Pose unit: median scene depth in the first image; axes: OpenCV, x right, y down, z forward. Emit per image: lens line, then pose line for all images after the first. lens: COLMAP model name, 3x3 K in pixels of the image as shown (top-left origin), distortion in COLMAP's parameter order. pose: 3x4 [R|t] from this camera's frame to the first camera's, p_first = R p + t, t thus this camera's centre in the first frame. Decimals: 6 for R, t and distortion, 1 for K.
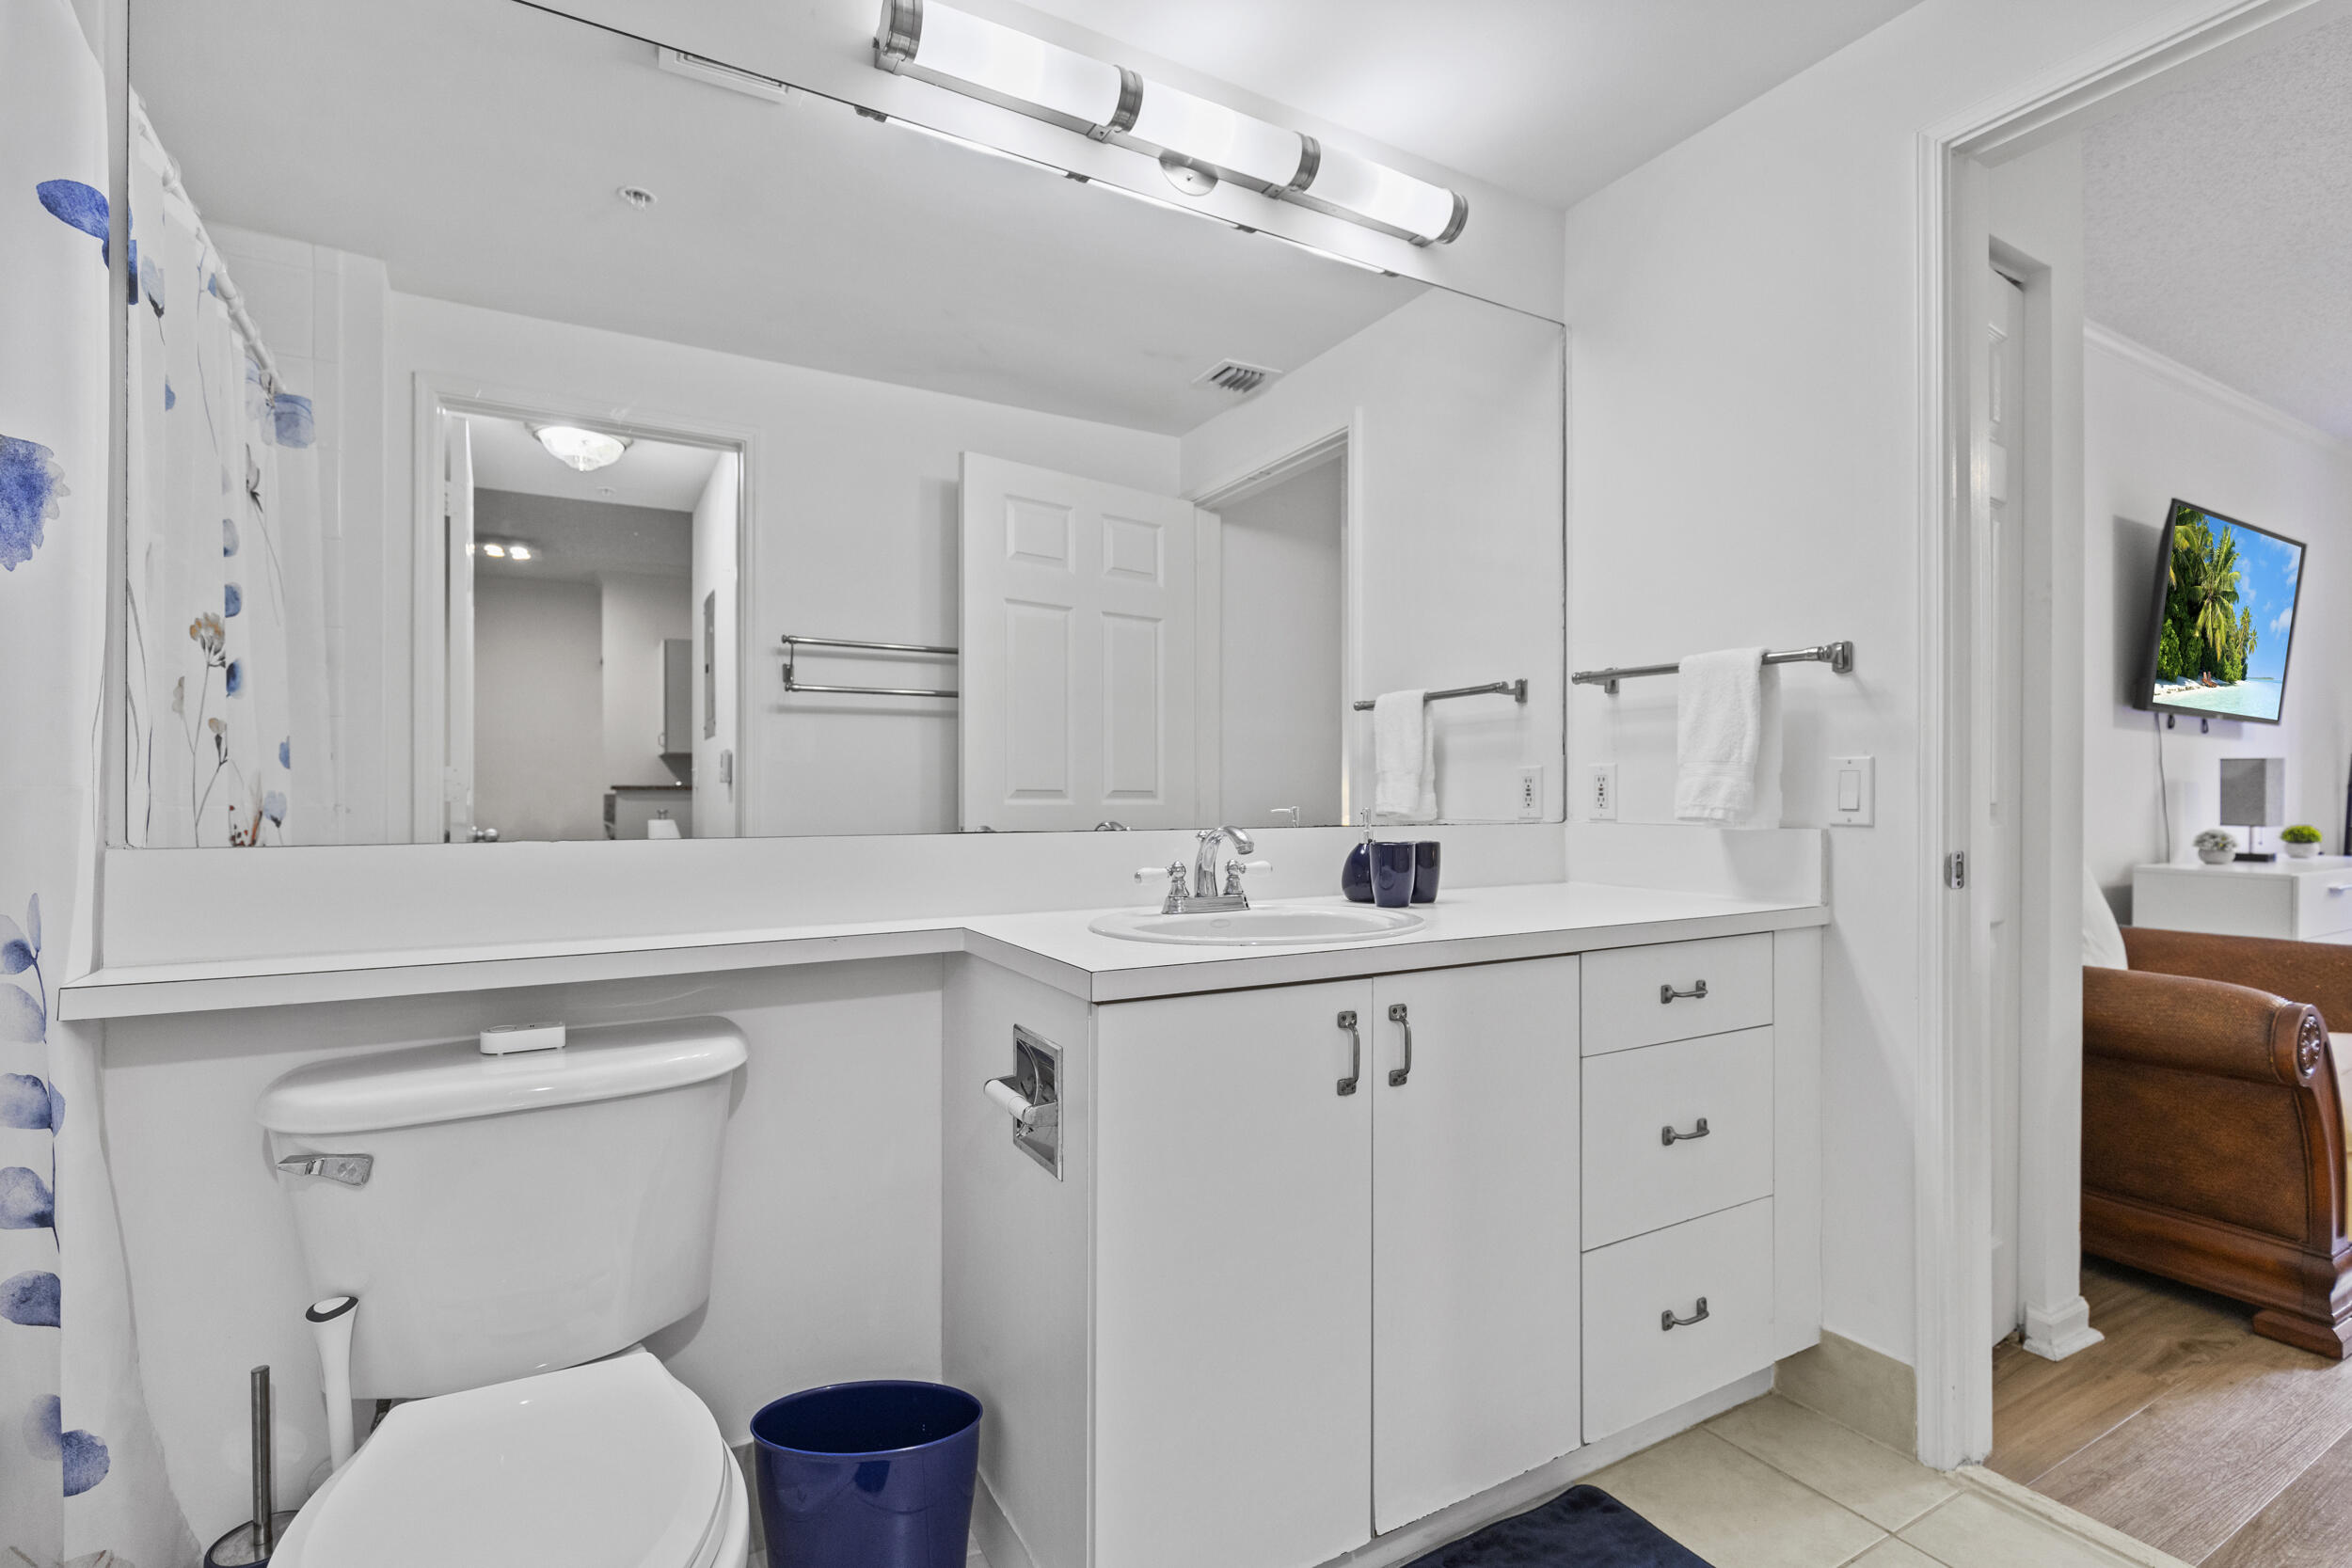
lens RADIAL K [[1111.3, 0, 1176.0], [0, 1111.3, 784.0], [0, 0, 1]] dist [0.001432, 0.000550]
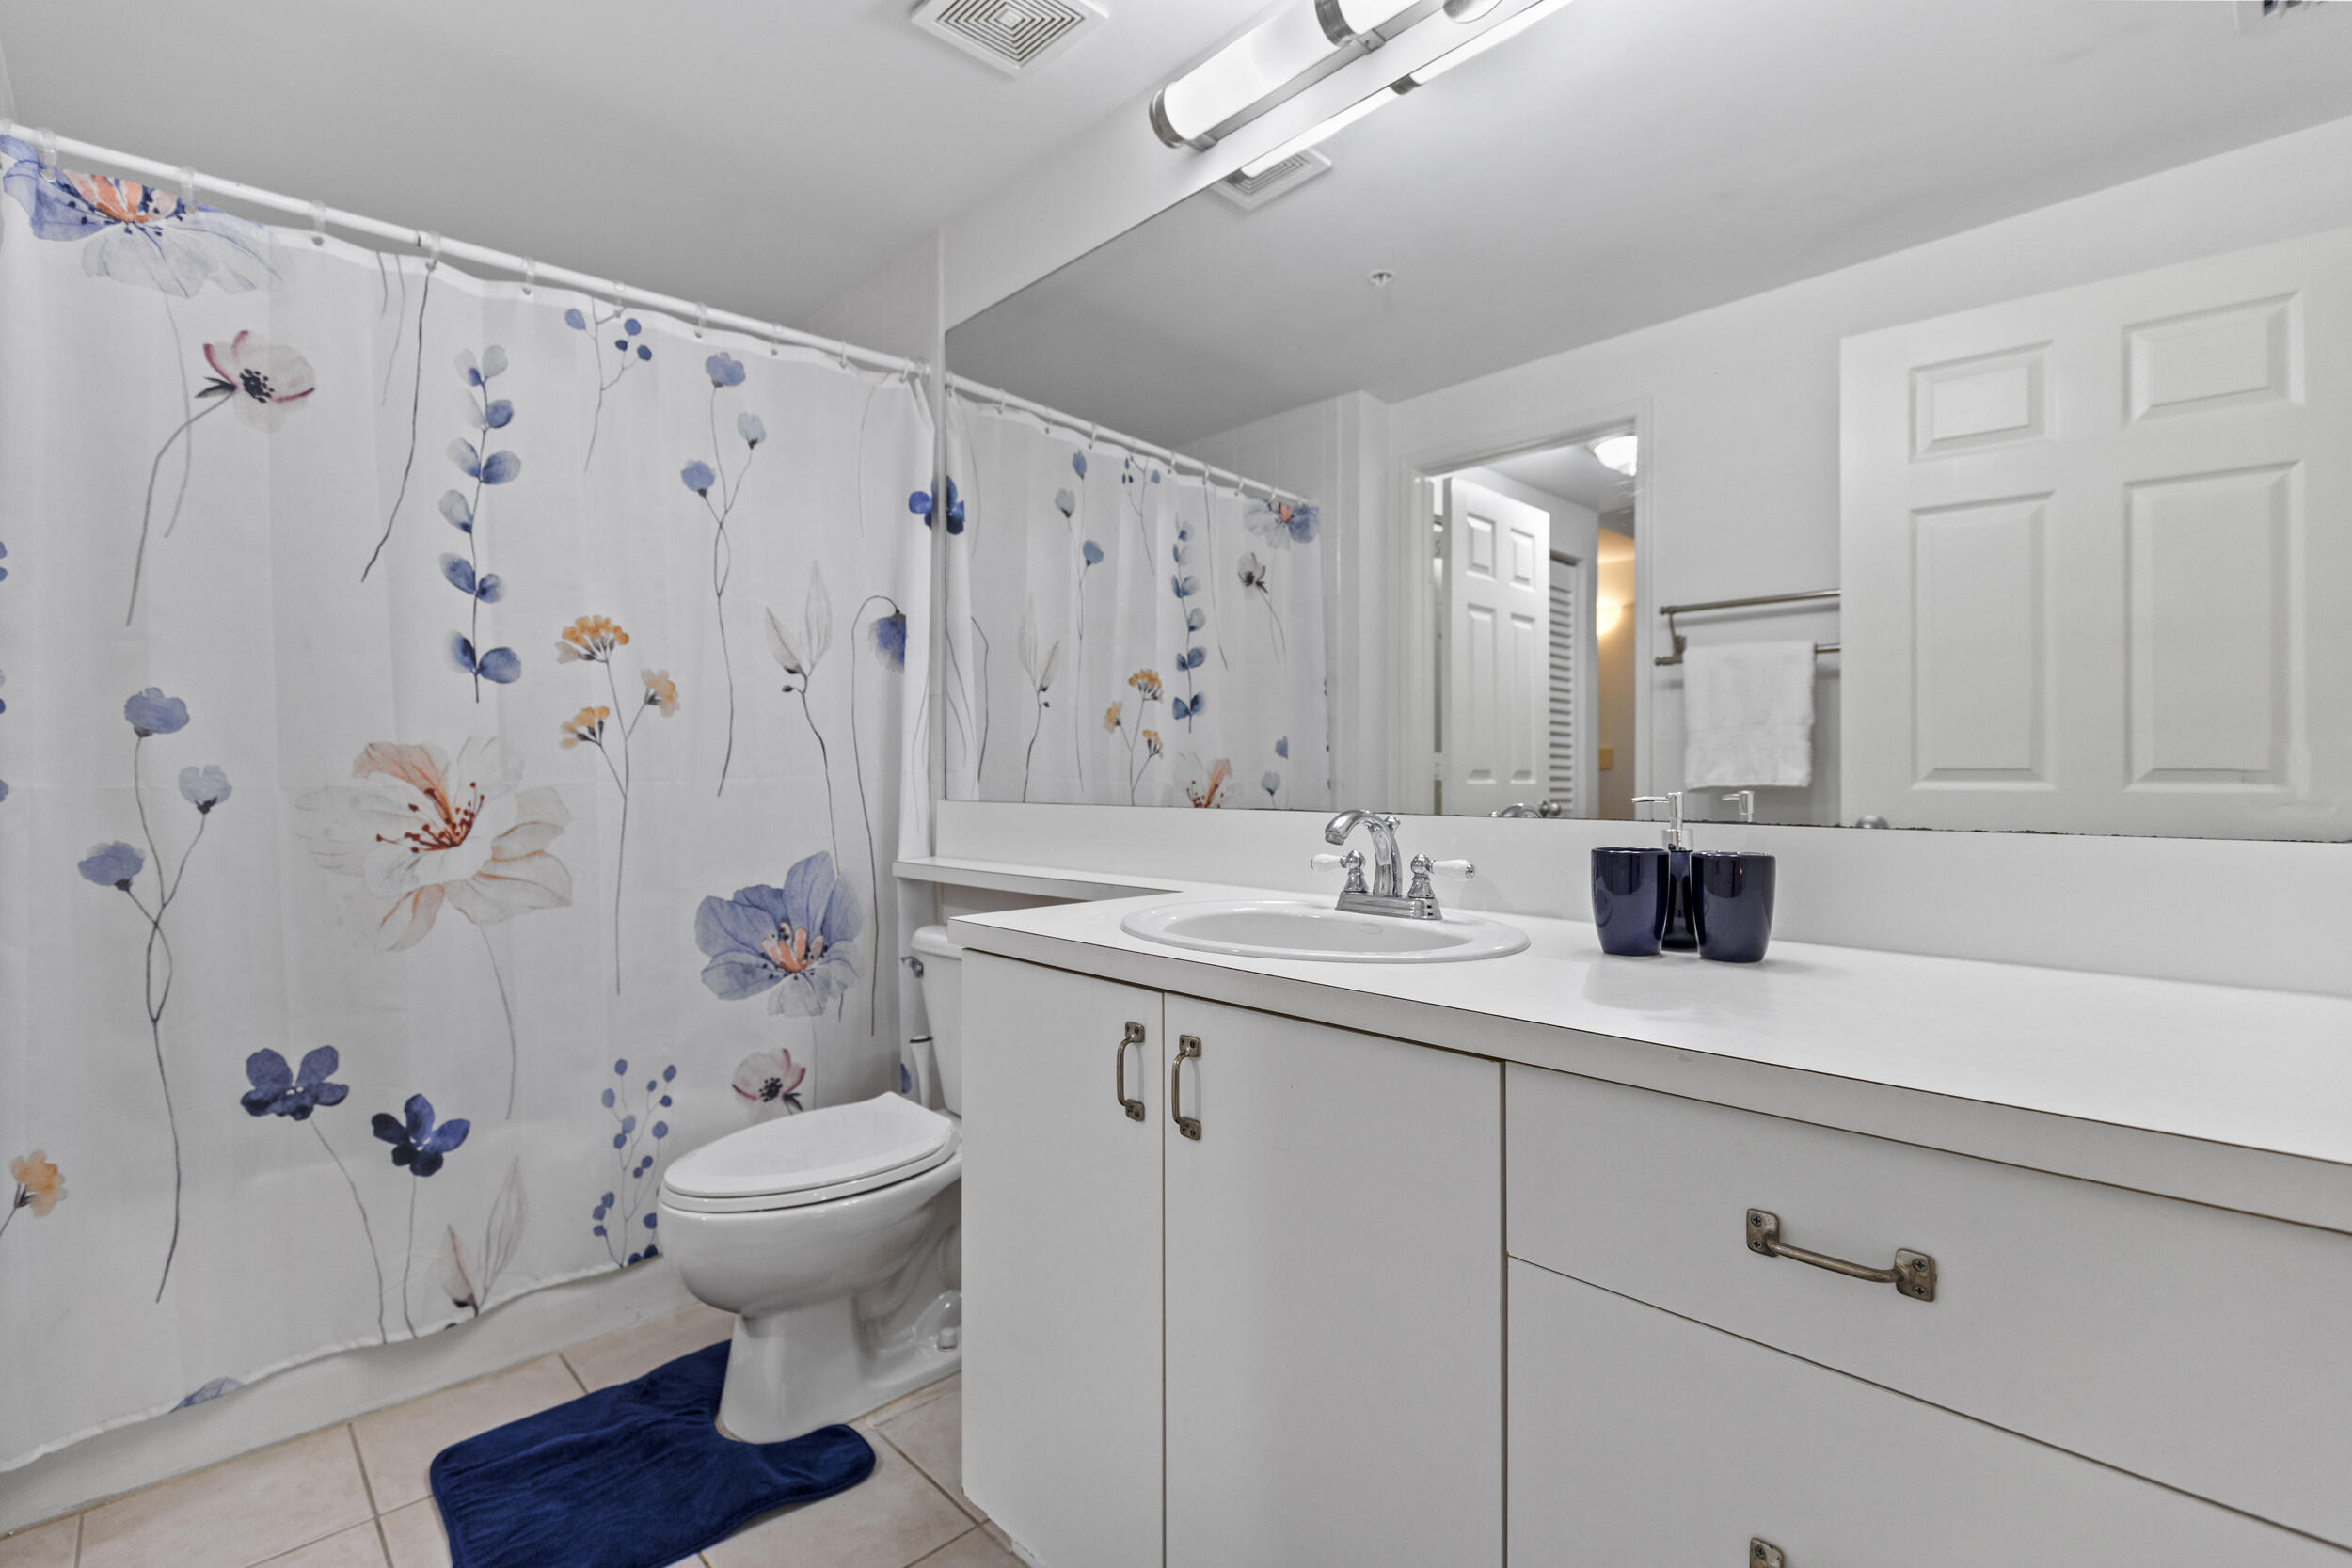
lens RADIAL K [[1063.0, 0, 1171.8], [0, 1063.0, 774.3], [0, 0, 1]] dist [0.001261, 0.000168]
pose [[0.236836, -0.001044, -0.971549, 0.747611], [0.008093, 0.999967, 0.000898, 0.008671], [0.971516, -0.008076, 0.236837, 0.647607]]
